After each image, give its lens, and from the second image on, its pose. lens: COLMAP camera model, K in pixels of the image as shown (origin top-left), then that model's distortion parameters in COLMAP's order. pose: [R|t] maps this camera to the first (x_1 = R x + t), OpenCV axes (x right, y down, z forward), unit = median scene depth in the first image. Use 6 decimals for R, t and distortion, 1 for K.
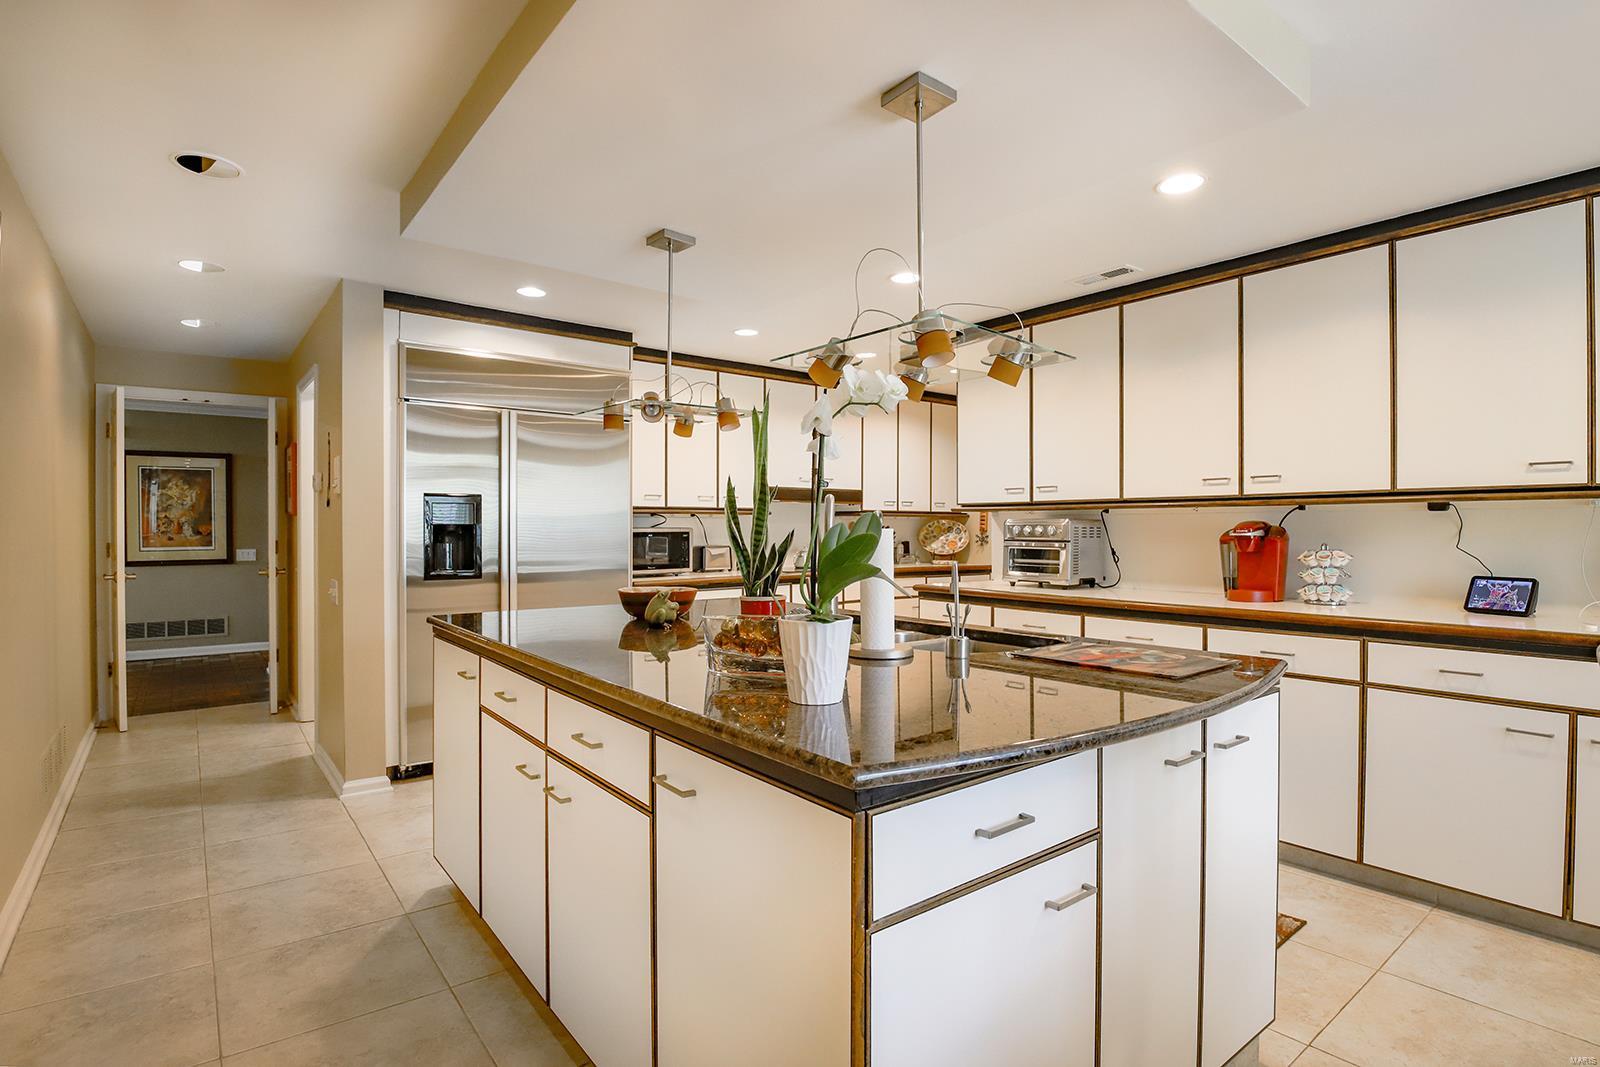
lens RADIAL K [[802.1, 0, 796.4], [0, 802.1, 529.4], [0, 0, 1]] dist [-0.007740, -0.009752]
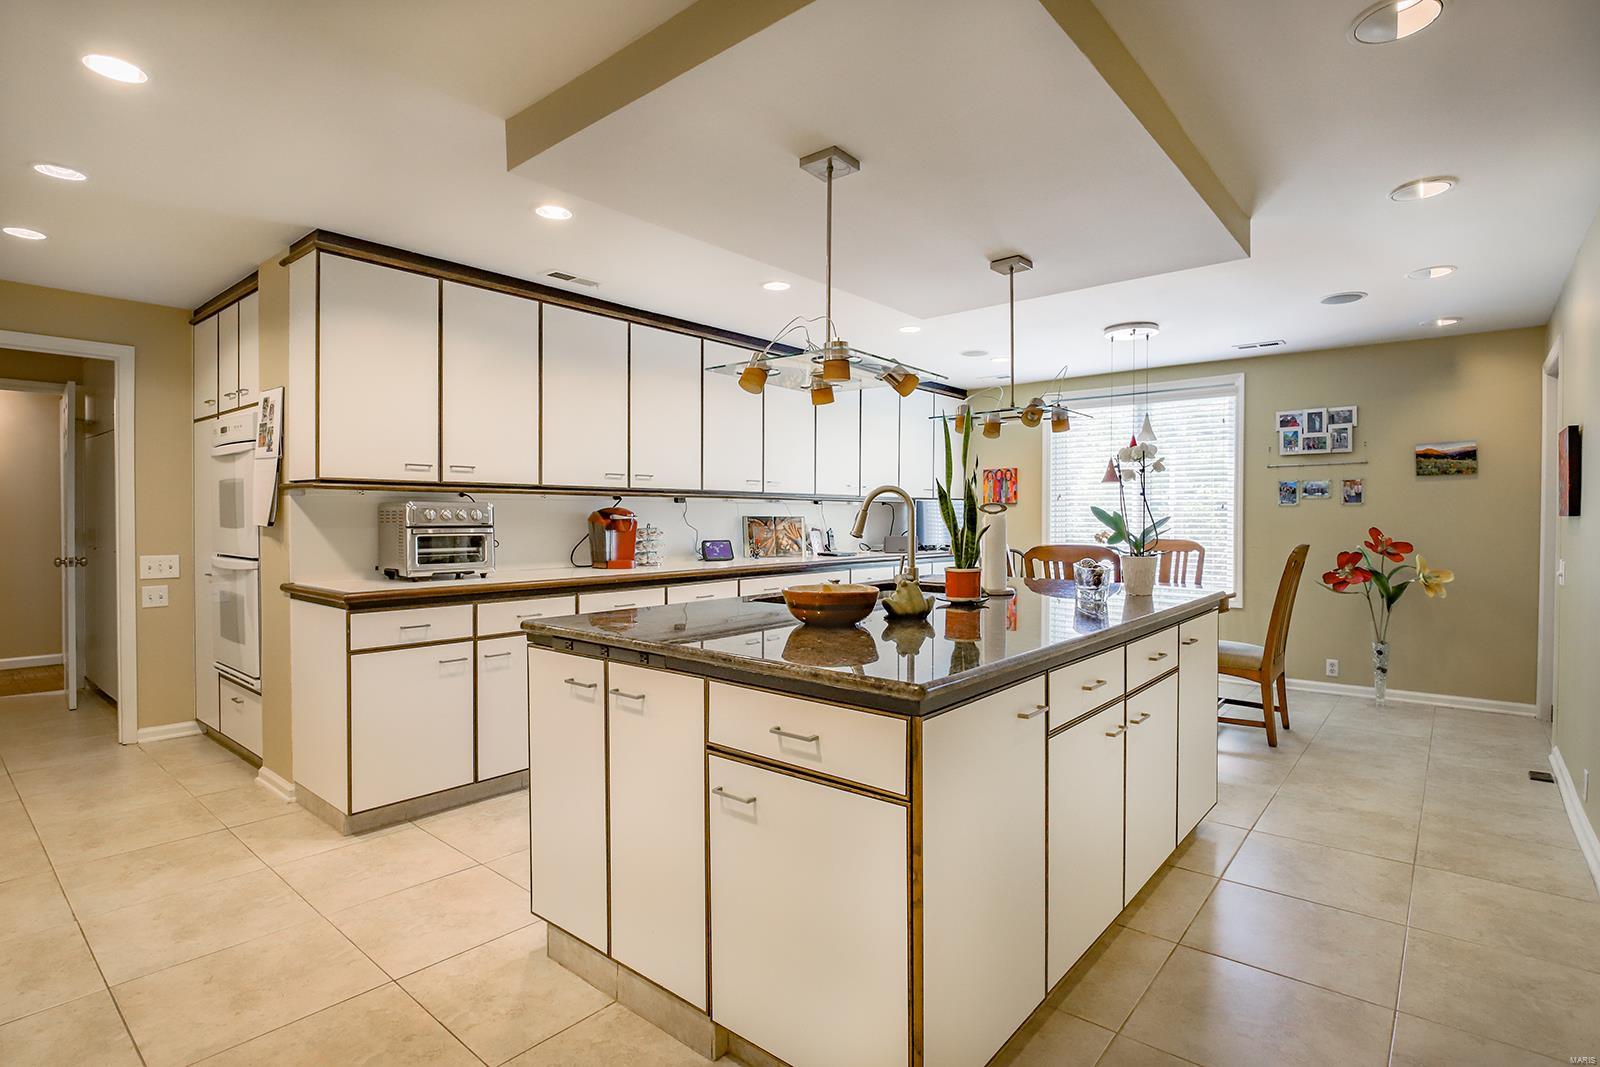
lens RADIAL K [[802.1, 0, 795.5], [0, 802.1, 531.7], [0, 0, 1]] dist [-0.007740, -0.009752]
pose [[-0.210672, -0.021863, 0.977312, -0.601055], [-0.001100, 0.999755, 0.022128, -0.000140], [-0.977556, 0.003587, -0.210645, 0.762693]]
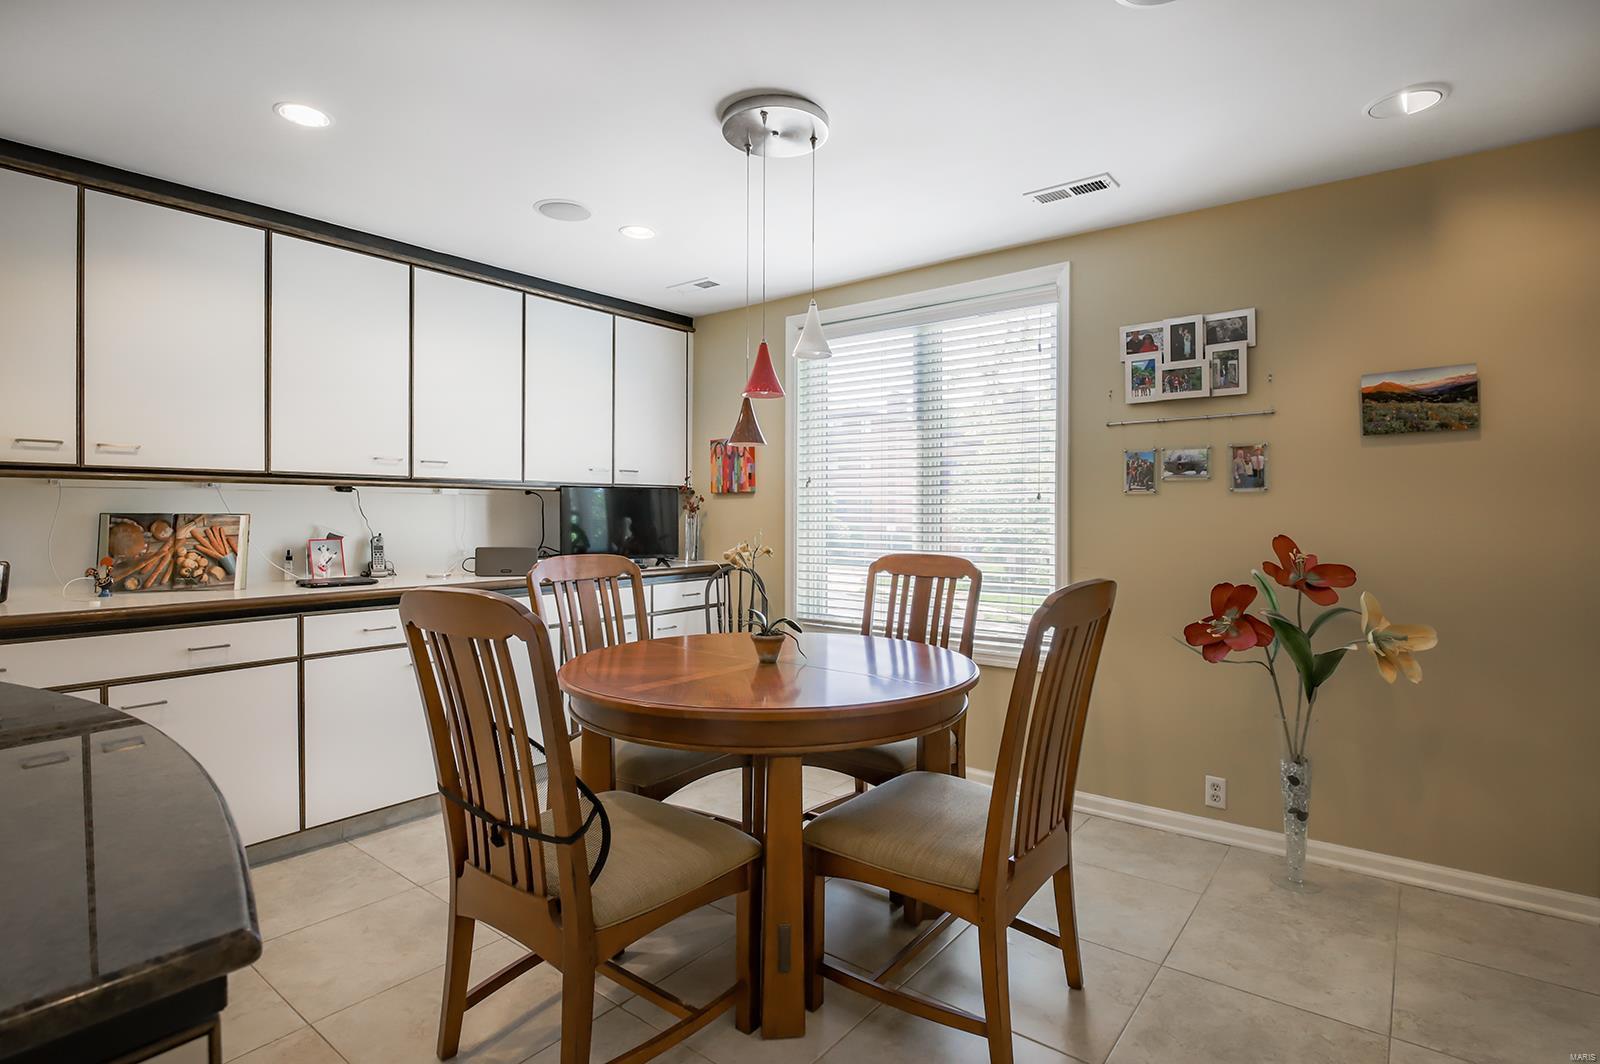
lens RADIAL K [[802.1, 0, 823.7], [0, 802.1, 514.5], [0, 0, 1]] dist [-0.007740, -0.009752]
pose [[-0.236487, -0.005083, 0.971621, -0.455745], [-0.001744, 0.999987, 0.004807, -0.000022], [-0.971633, -0.000558, -0.236493, 0.573971]]
